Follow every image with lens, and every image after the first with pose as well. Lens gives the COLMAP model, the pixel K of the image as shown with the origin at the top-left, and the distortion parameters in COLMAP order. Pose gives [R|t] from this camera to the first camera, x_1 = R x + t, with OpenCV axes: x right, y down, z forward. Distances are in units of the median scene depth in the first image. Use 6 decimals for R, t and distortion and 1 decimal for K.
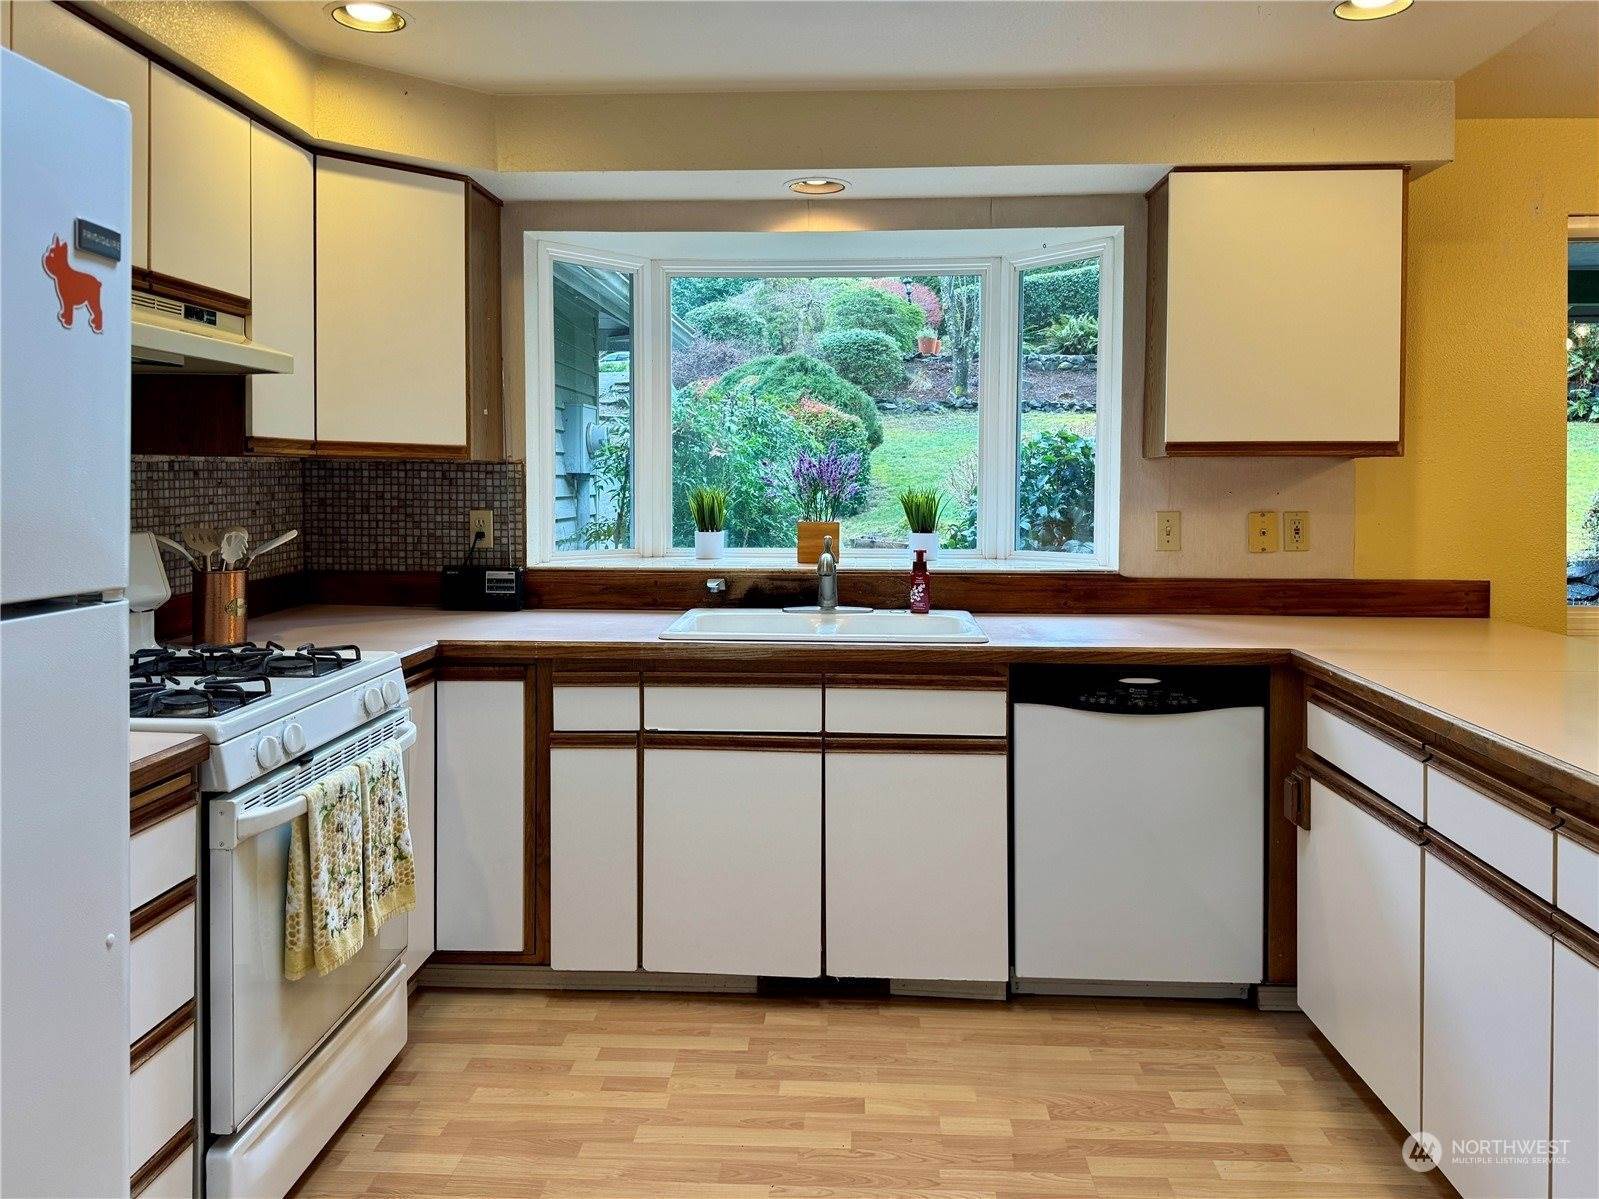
lens RADIAL K [[1198.2, 0, 792.1], [0, 1198.2, 509.4], [0, 0, 1]] dist [0.061556, -0.039415]
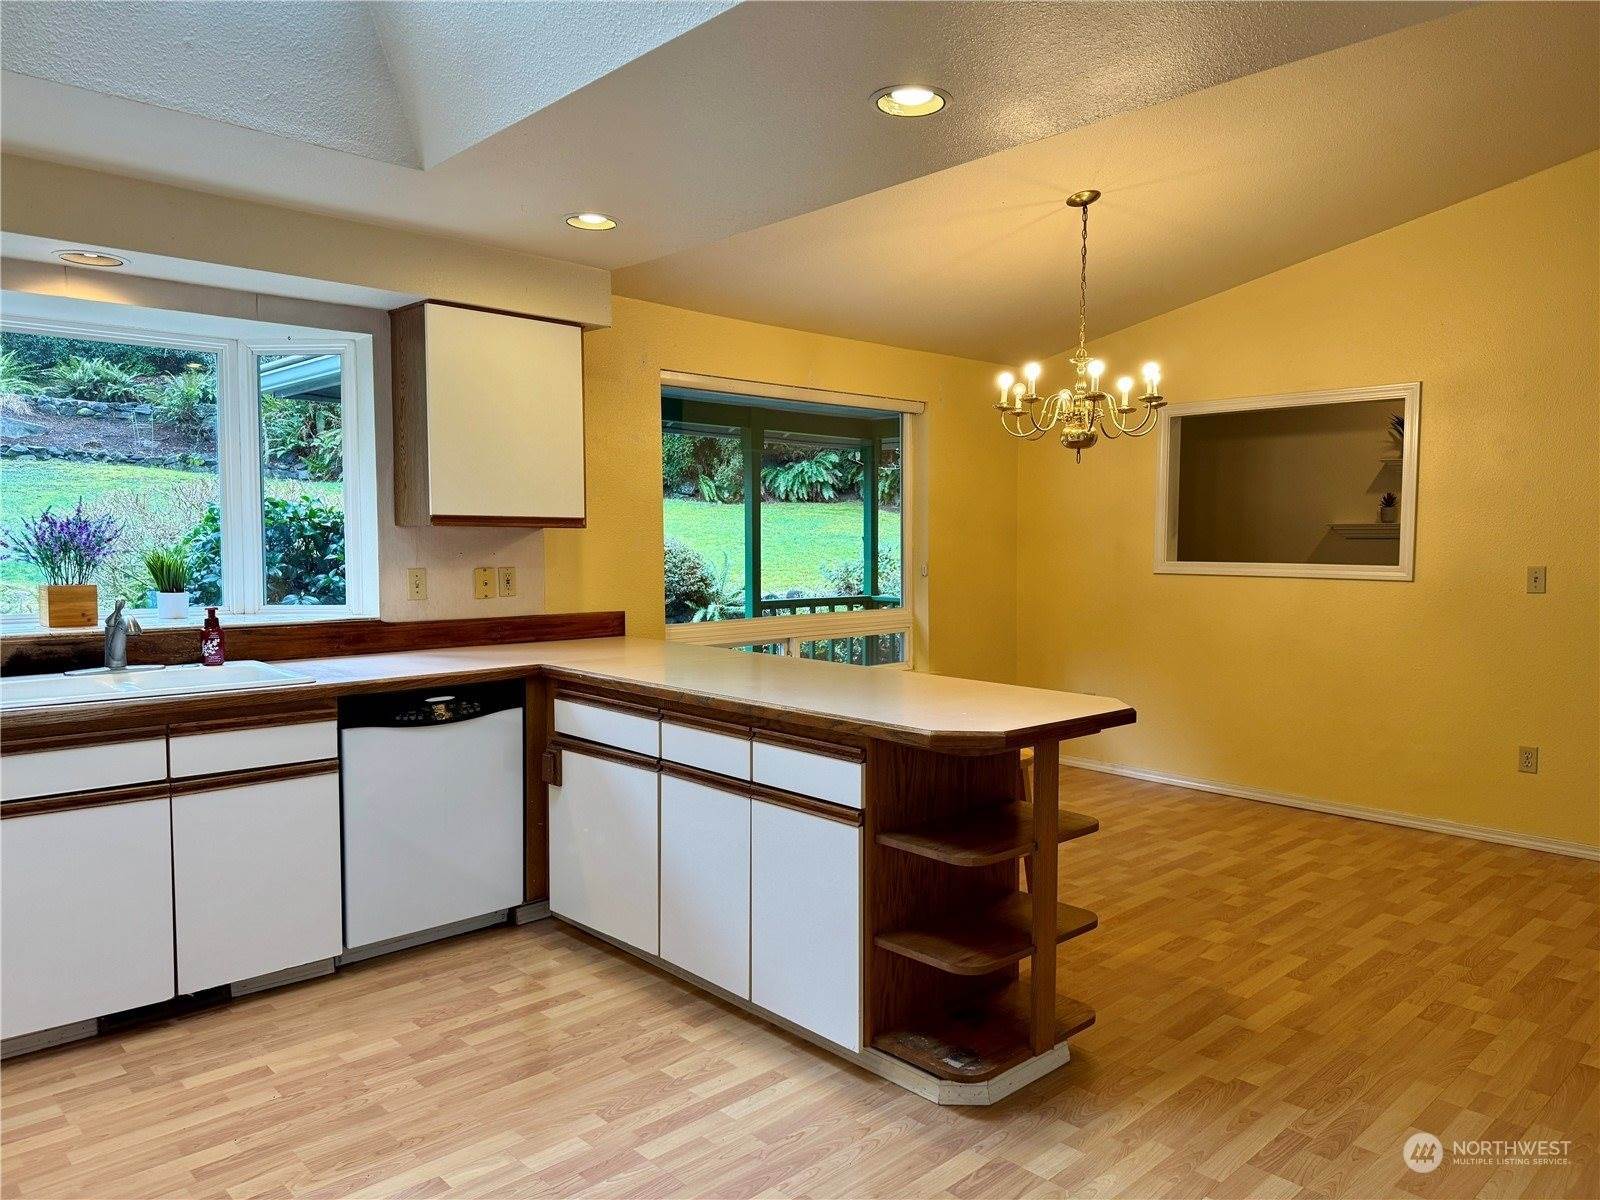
lens RADIAL K [[1125.9, 0, 799.7], [0, 1125.9, 604.7], [0, 0, 1]] dist [0.033375, -0.020711]
pose [[0.693264, -0.044722, 0.719295, -0.307298], [0.017336, 0.998819, 0.045393, -0.008556], [-0.720475, -0.018999, 0.693221, -0.124507]]
